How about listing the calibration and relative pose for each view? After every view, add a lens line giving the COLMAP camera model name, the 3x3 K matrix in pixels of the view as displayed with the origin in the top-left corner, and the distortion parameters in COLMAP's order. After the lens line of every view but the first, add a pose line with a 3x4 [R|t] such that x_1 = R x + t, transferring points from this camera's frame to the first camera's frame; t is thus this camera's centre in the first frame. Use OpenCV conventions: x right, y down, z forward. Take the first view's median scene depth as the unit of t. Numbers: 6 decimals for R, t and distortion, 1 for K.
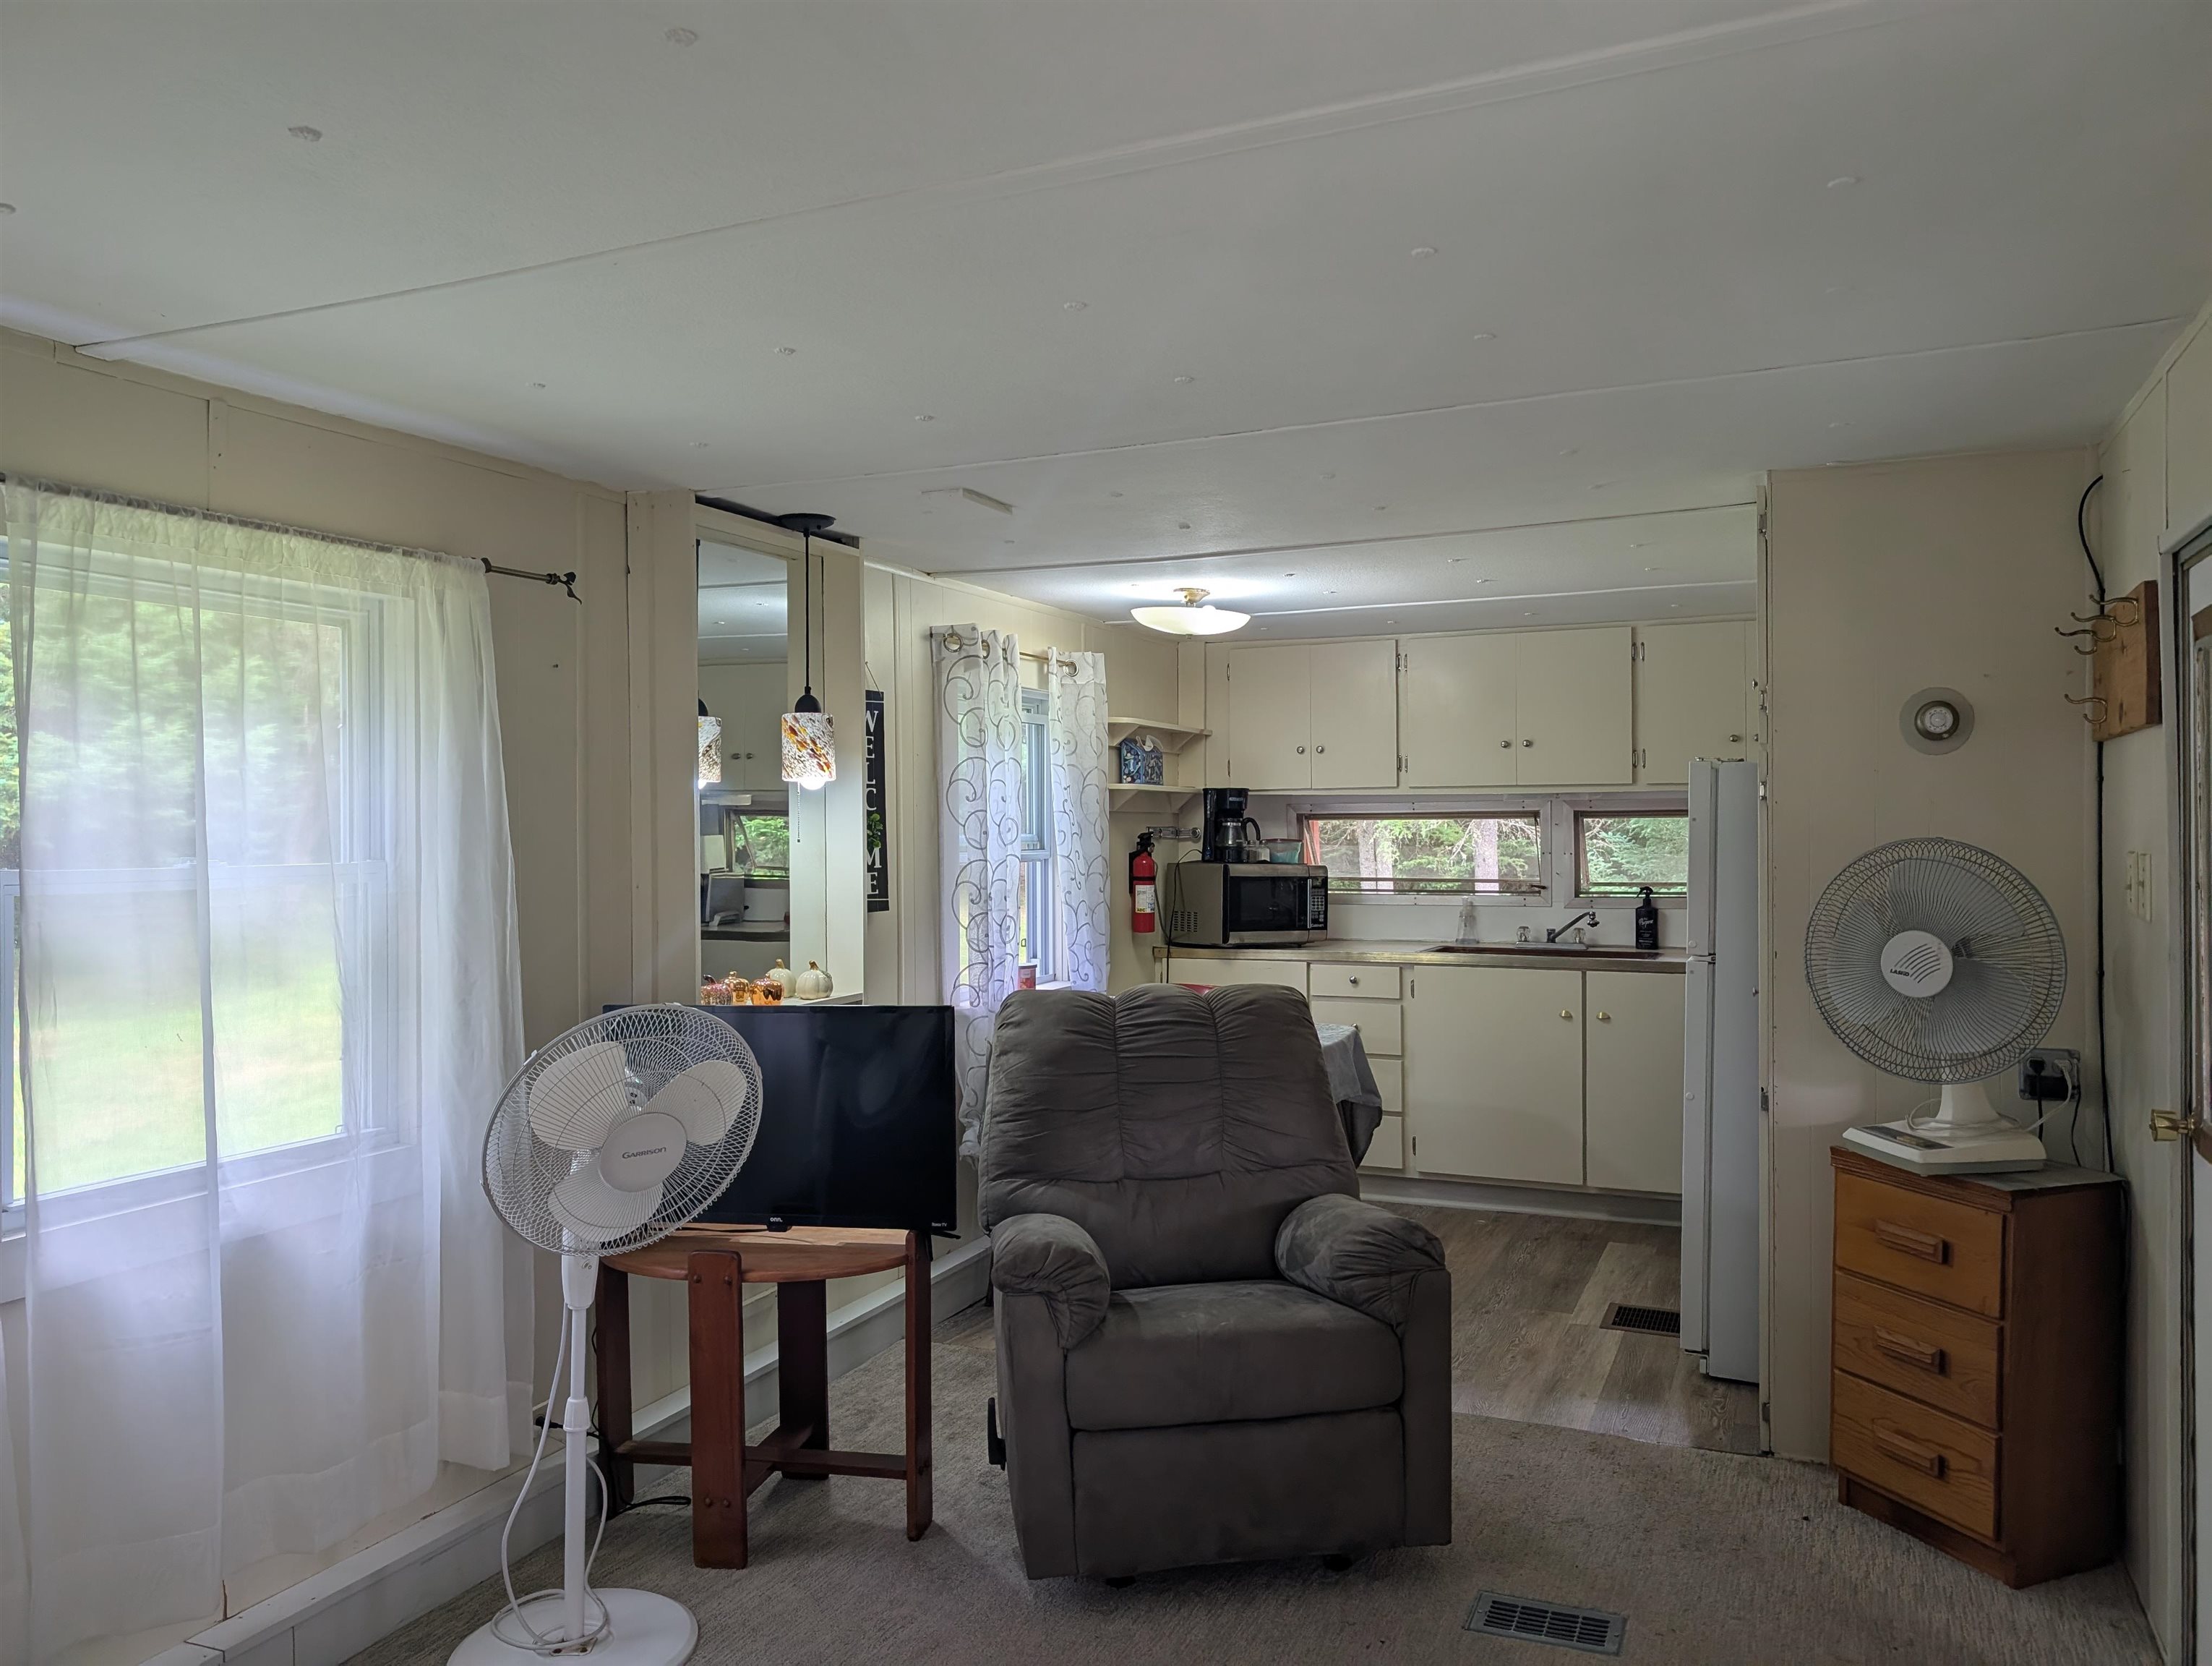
lens RADIAL K [[1574.4, 0, 1097.4], [0, 1574.4, 833.8], [0, 0, 1]] dist [0.017640, -0.008744]
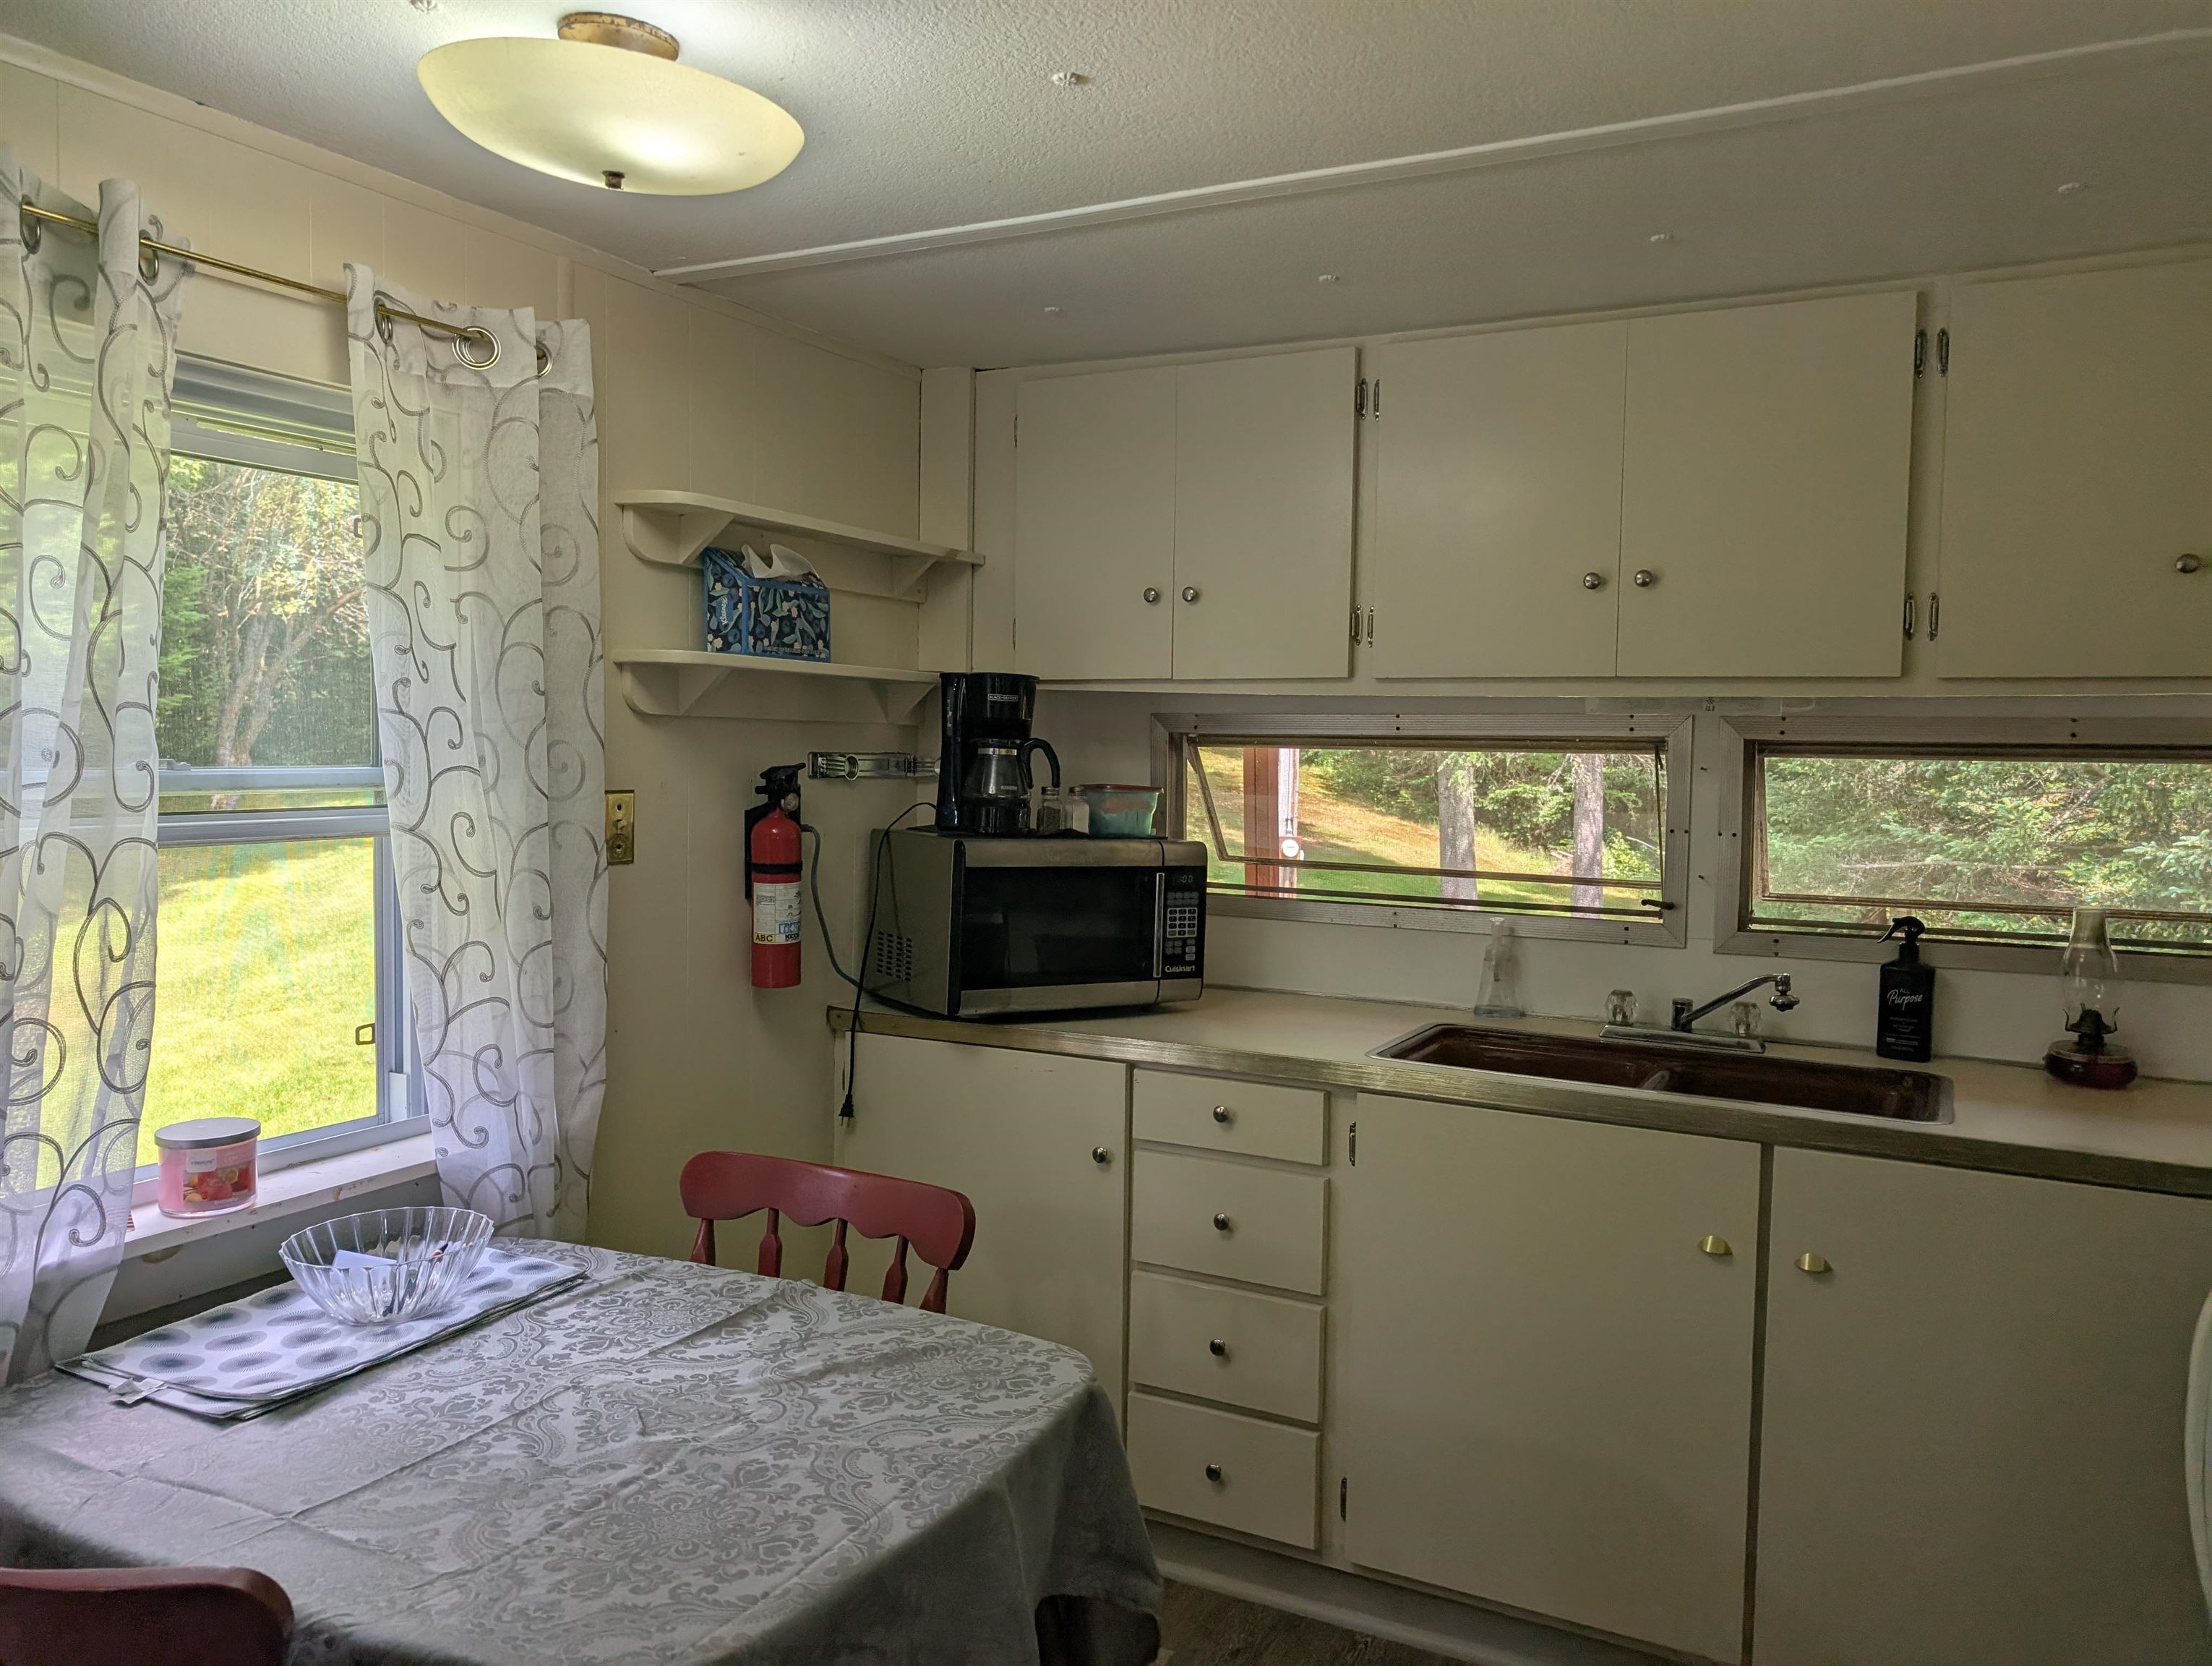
lens RADIAL K [[1574.4, 0, 1123.3], [0, 1574.4, 832.1], [0, 0, 1]] dist [0.017640, -0.008744]
pose [[0.998541, 0.026272, -0.047183, 0.147372], [-0.023733, 0.998281, 0.053585, -0.008120], [0.048509, -0.052387, 0.997448, 0.541239]]
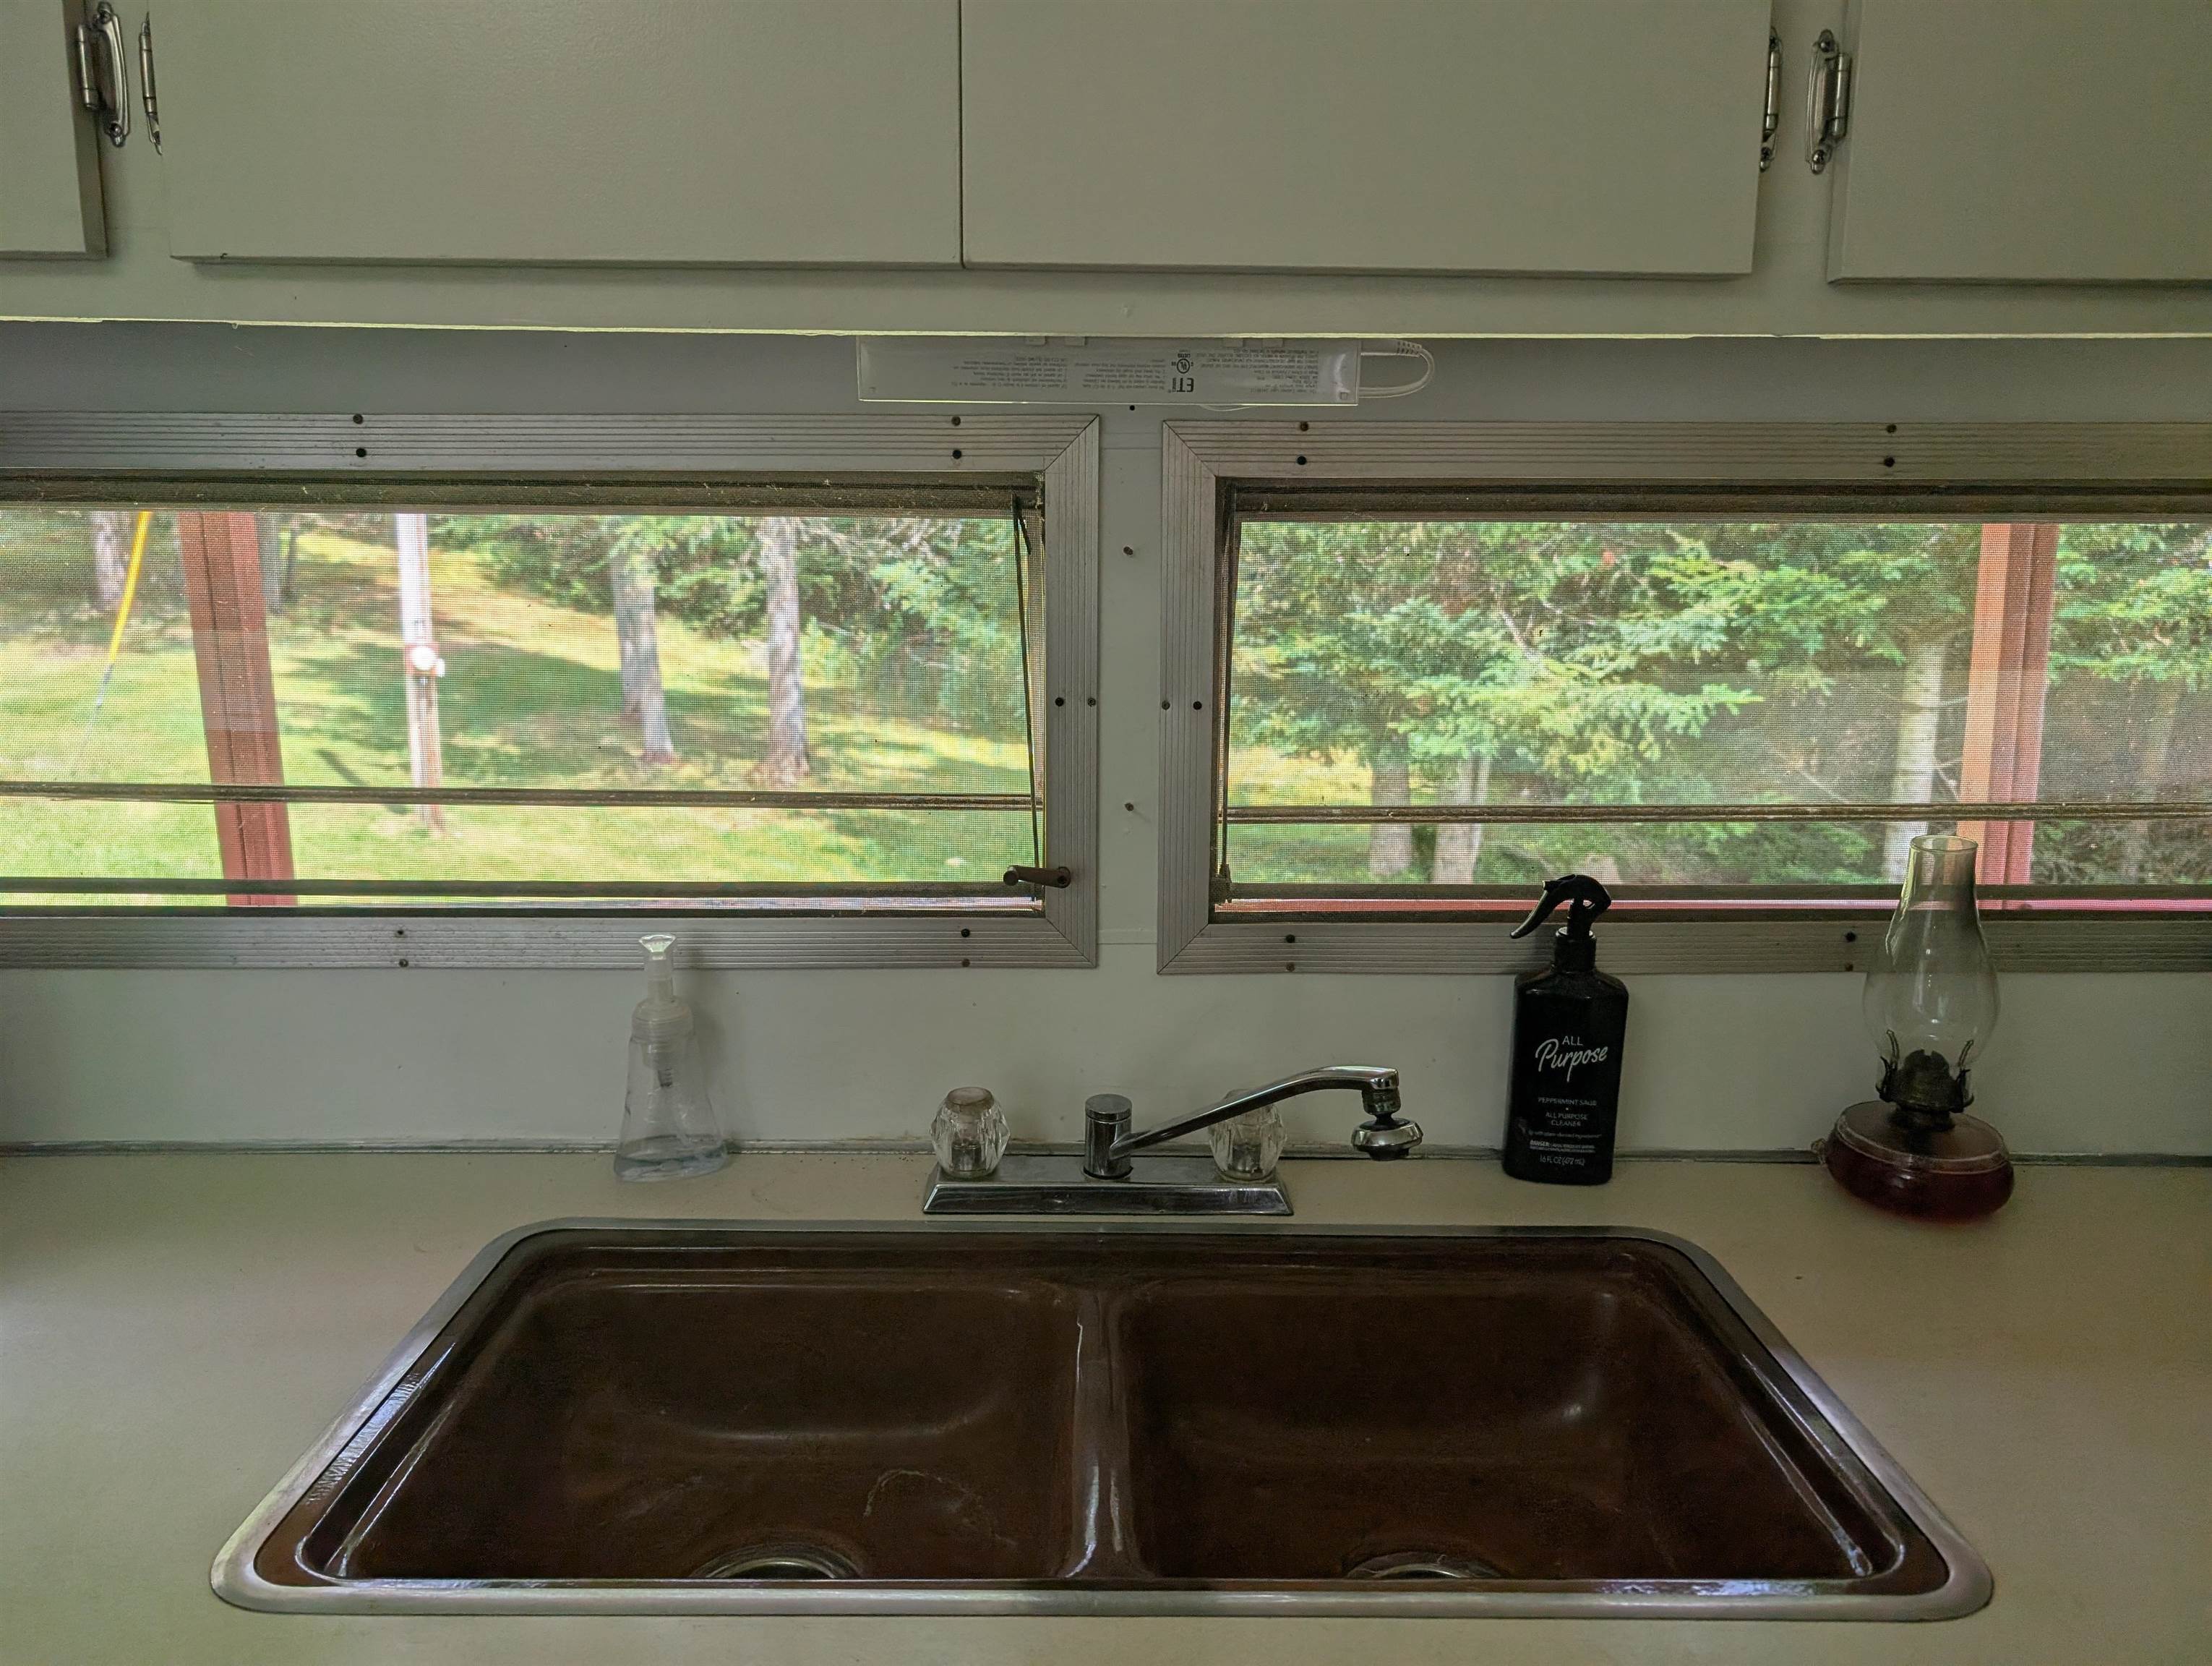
lens RADIAL K [[1574.4, 0, 1097.2], [0, 1574.4, 775.9], [0, 0, 1]] dist [0.017640, -0.008744]
pose [[0.905223, -0.050597, 0.421913, 0.207465], [-0.012180, 0.989388, 0.144784, -0.006353], [-0.424762, -0.136201, 0.895001, 0.831395]]
